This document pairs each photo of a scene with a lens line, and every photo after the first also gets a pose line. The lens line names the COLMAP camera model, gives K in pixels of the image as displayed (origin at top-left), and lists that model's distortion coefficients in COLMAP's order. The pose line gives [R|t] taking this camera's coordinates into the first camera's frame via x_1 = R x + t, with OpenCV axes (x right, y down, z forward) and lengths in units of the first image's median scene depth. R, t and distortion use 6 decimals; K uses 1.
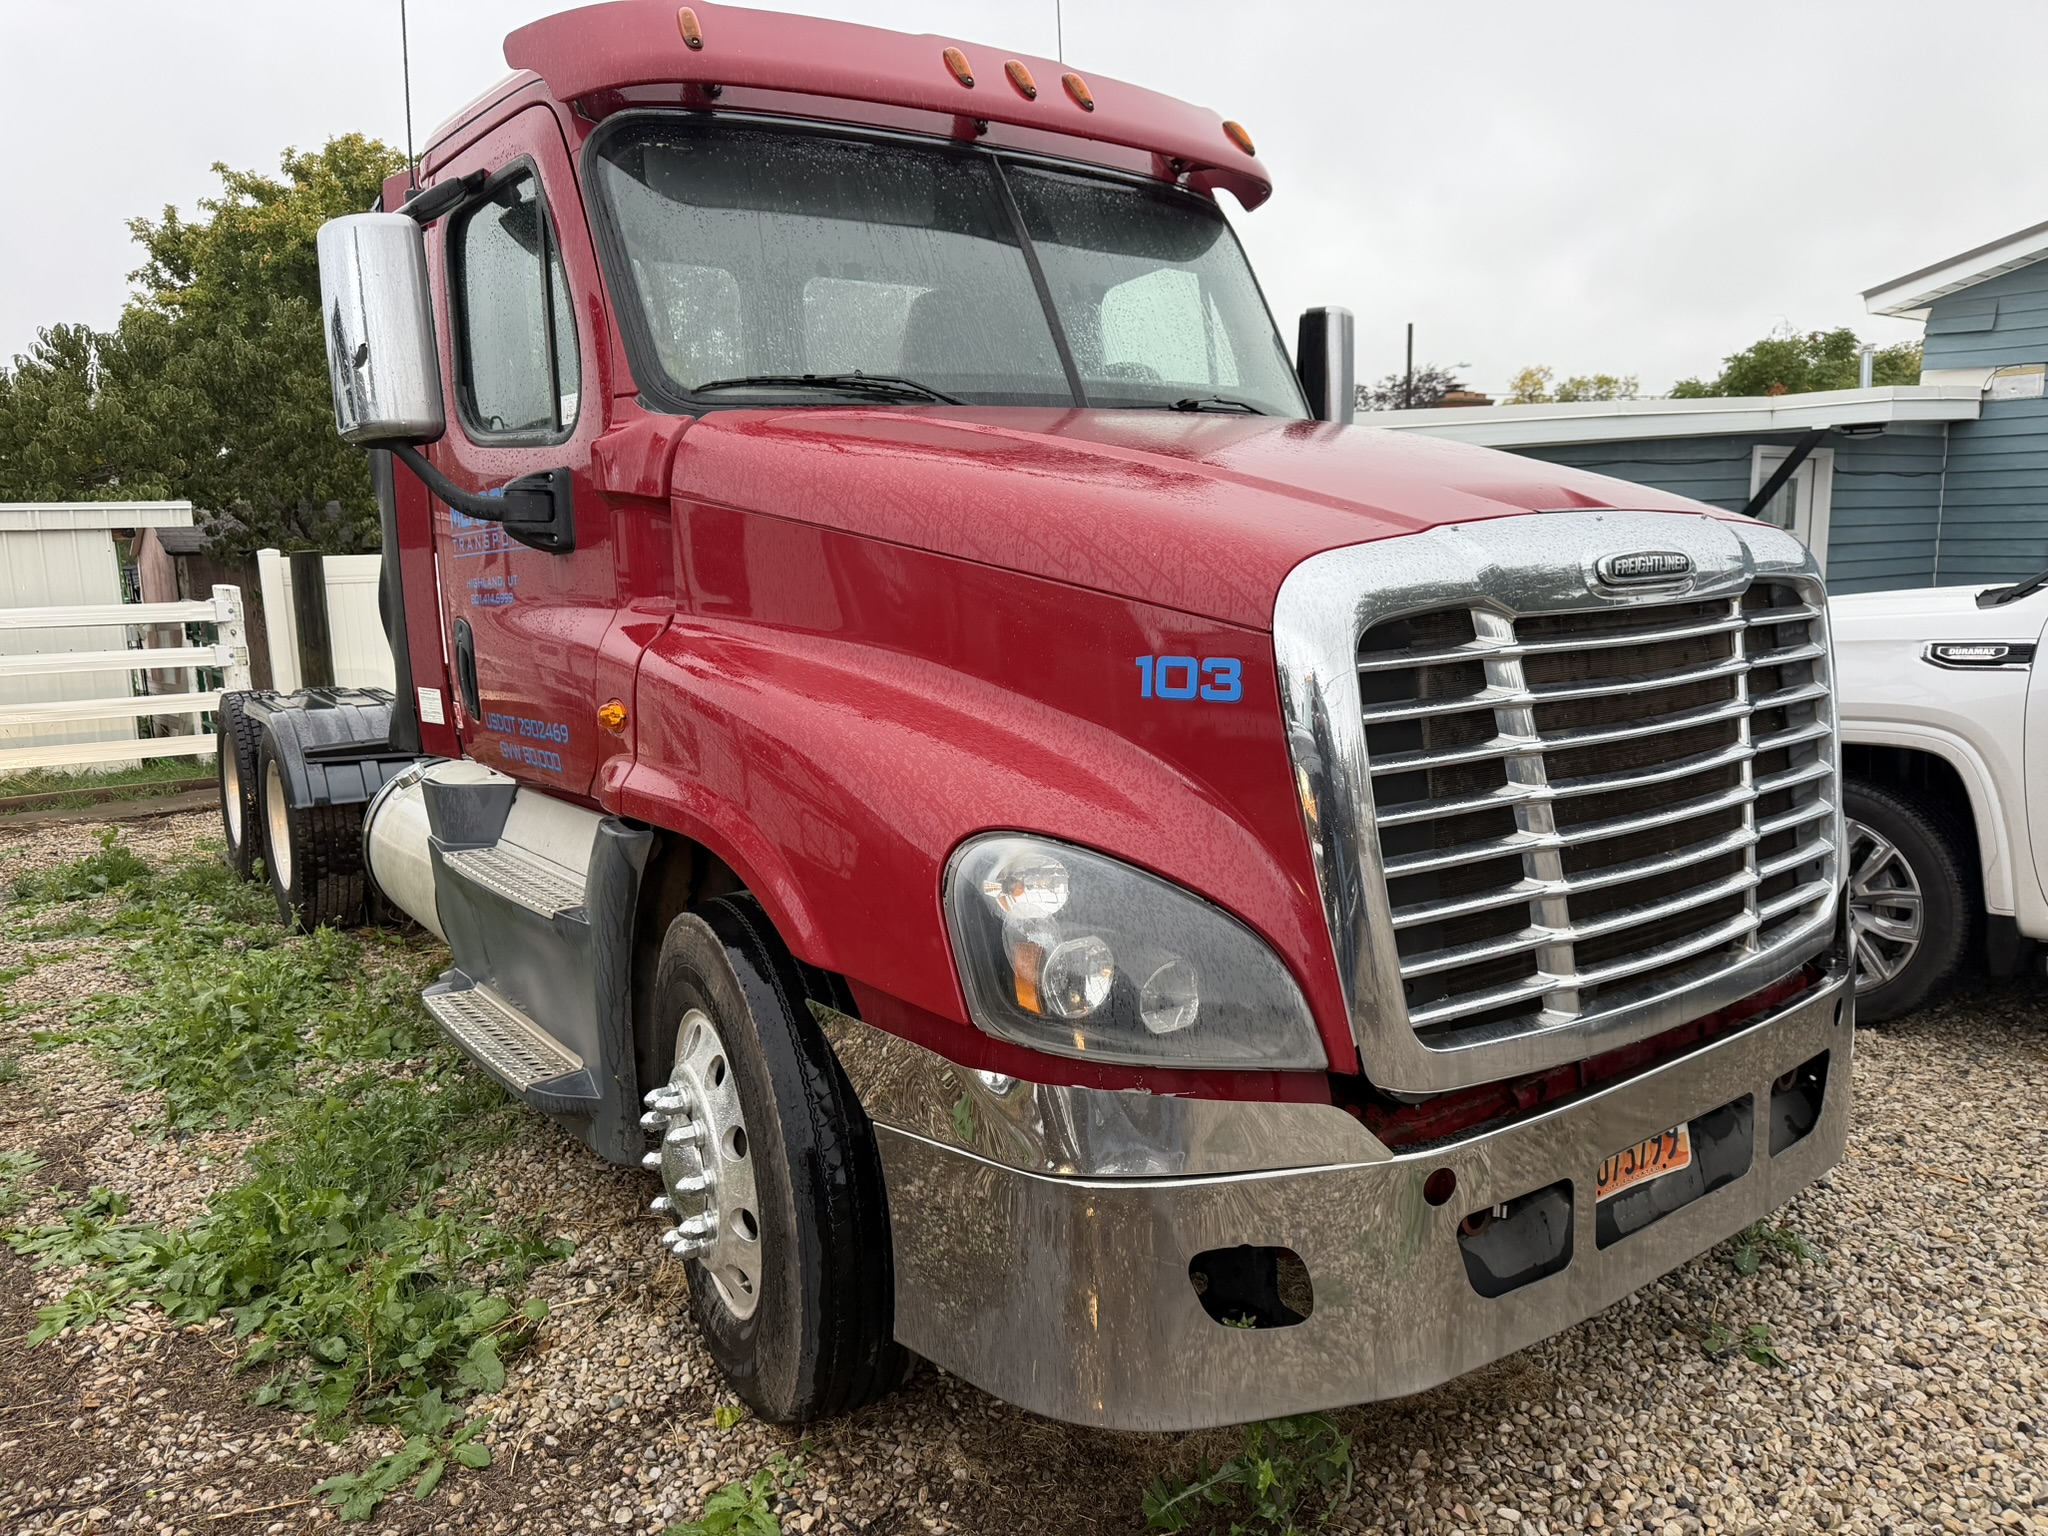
lens RADIAL K [[1482.8, 0, 1027.7], [0, 1482.8, 772.0], [0, 0, 1]] dist [0.003524, -0.008702]
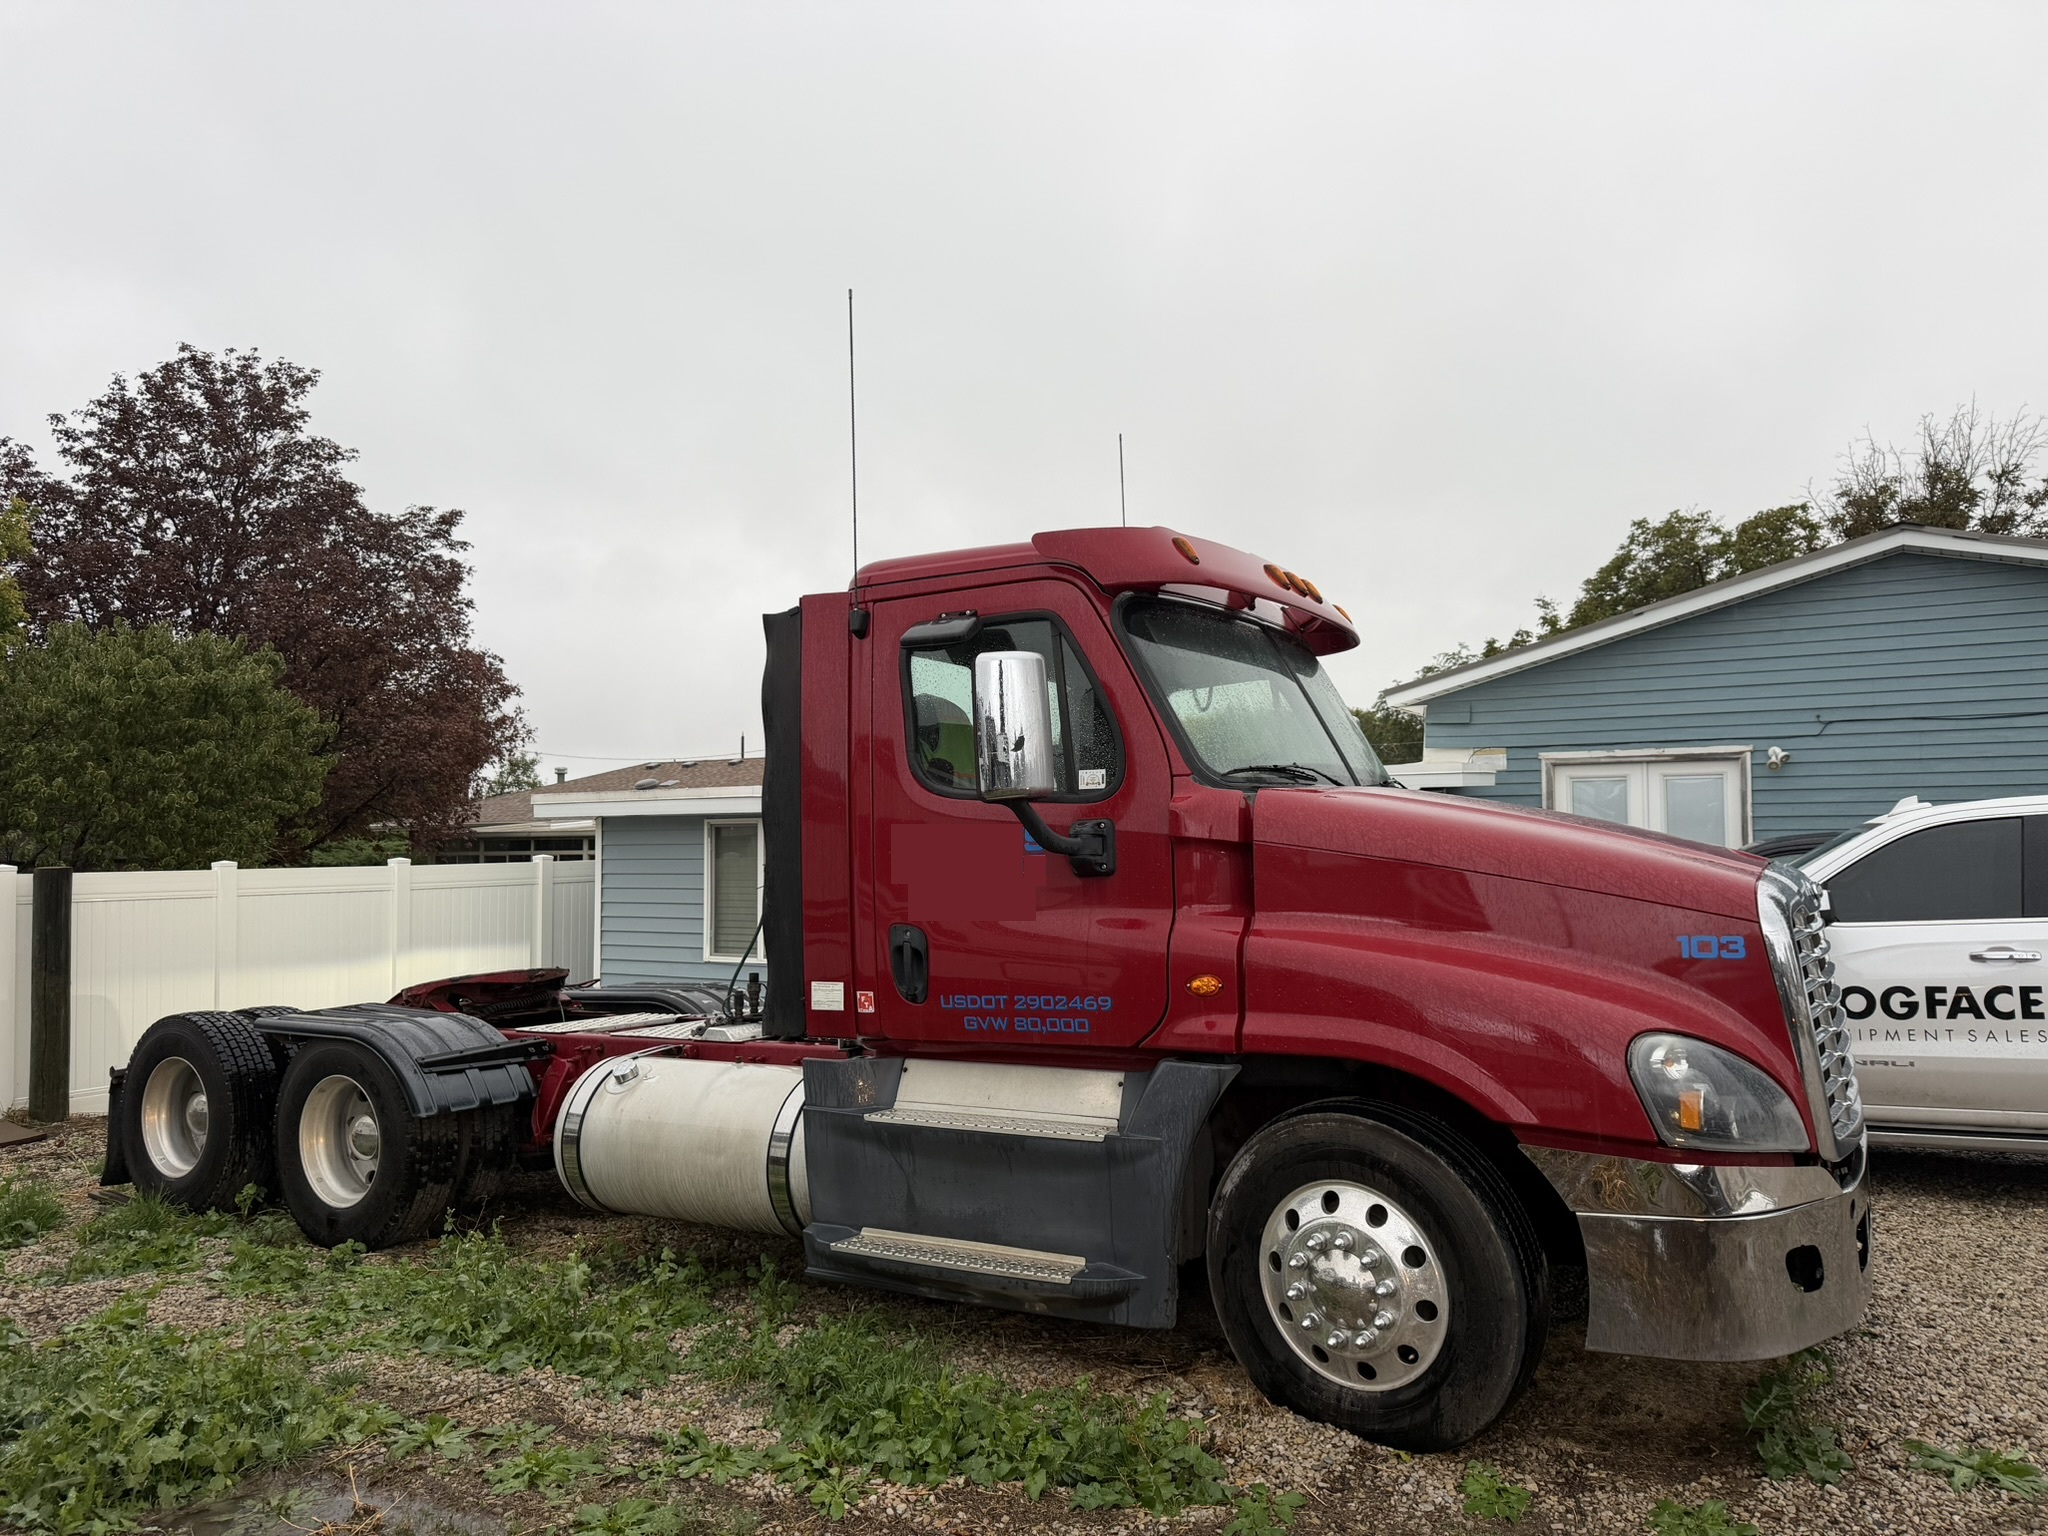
lens RADIAL K [[1479.5, 0, 1021.3], [0, 1479.5, 780.2], [0, 0, 1]] dist [0.018971, -0.029131]
pose [[0.912610, 0.031744, 0.407597, -1.024599], [0.053506, 0.979132, -0.196054, 0.037001], [-0.405315, 0.200730, 0.891867, -0.269963]]
